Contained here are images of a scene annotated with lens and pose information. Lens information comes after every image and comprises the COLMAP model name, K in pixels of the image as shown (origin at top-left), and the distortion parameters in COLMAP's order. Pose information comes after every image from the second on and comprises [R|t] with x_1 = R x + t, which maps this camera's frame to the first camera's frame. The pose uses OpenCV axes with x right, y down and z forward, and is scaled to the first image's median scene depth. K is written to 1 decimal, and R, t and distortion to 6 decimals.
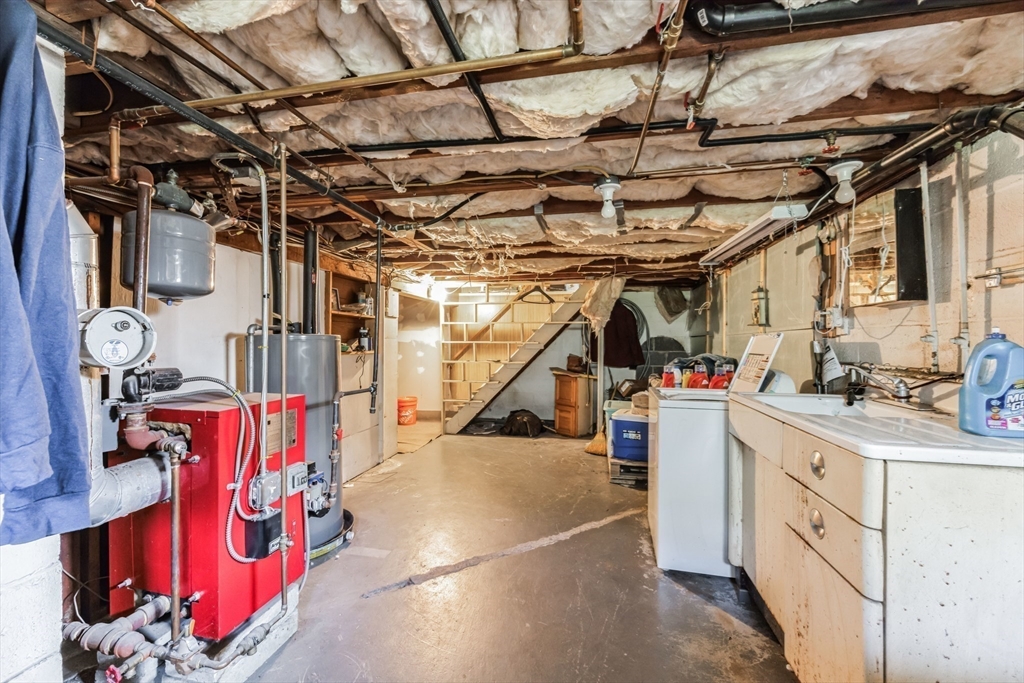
lens RADIAL K [[411.1, 0, 512.0], [0, 411.1, 341.5], [0, 0, 1]] dist [-0.000309, -0.000049]
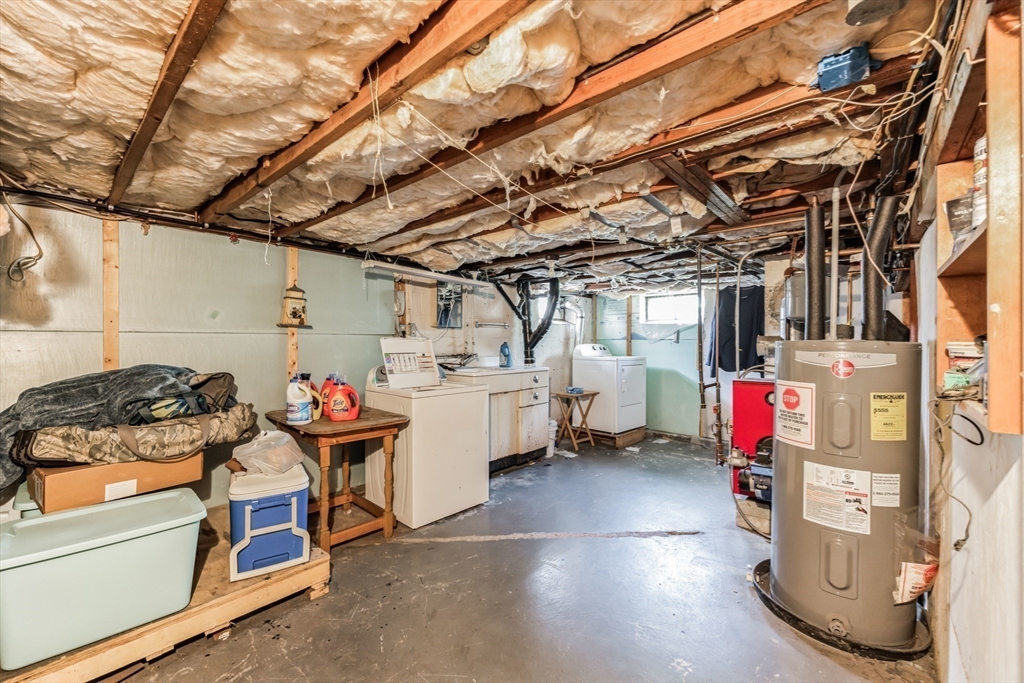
lens RADIAL K [[411.1, 0, 512.0], [0, 411.1, 341.5], [0, 0, 1]] dist [-0.000309, -0.000049]
pose [[-0.868106, -0.007578, 0.496320, -0.368648], [-0.005023, 0.999966, 0.006482, -0.015955], [-0.496353, 0.003134, -0.868115, 1.890973]]
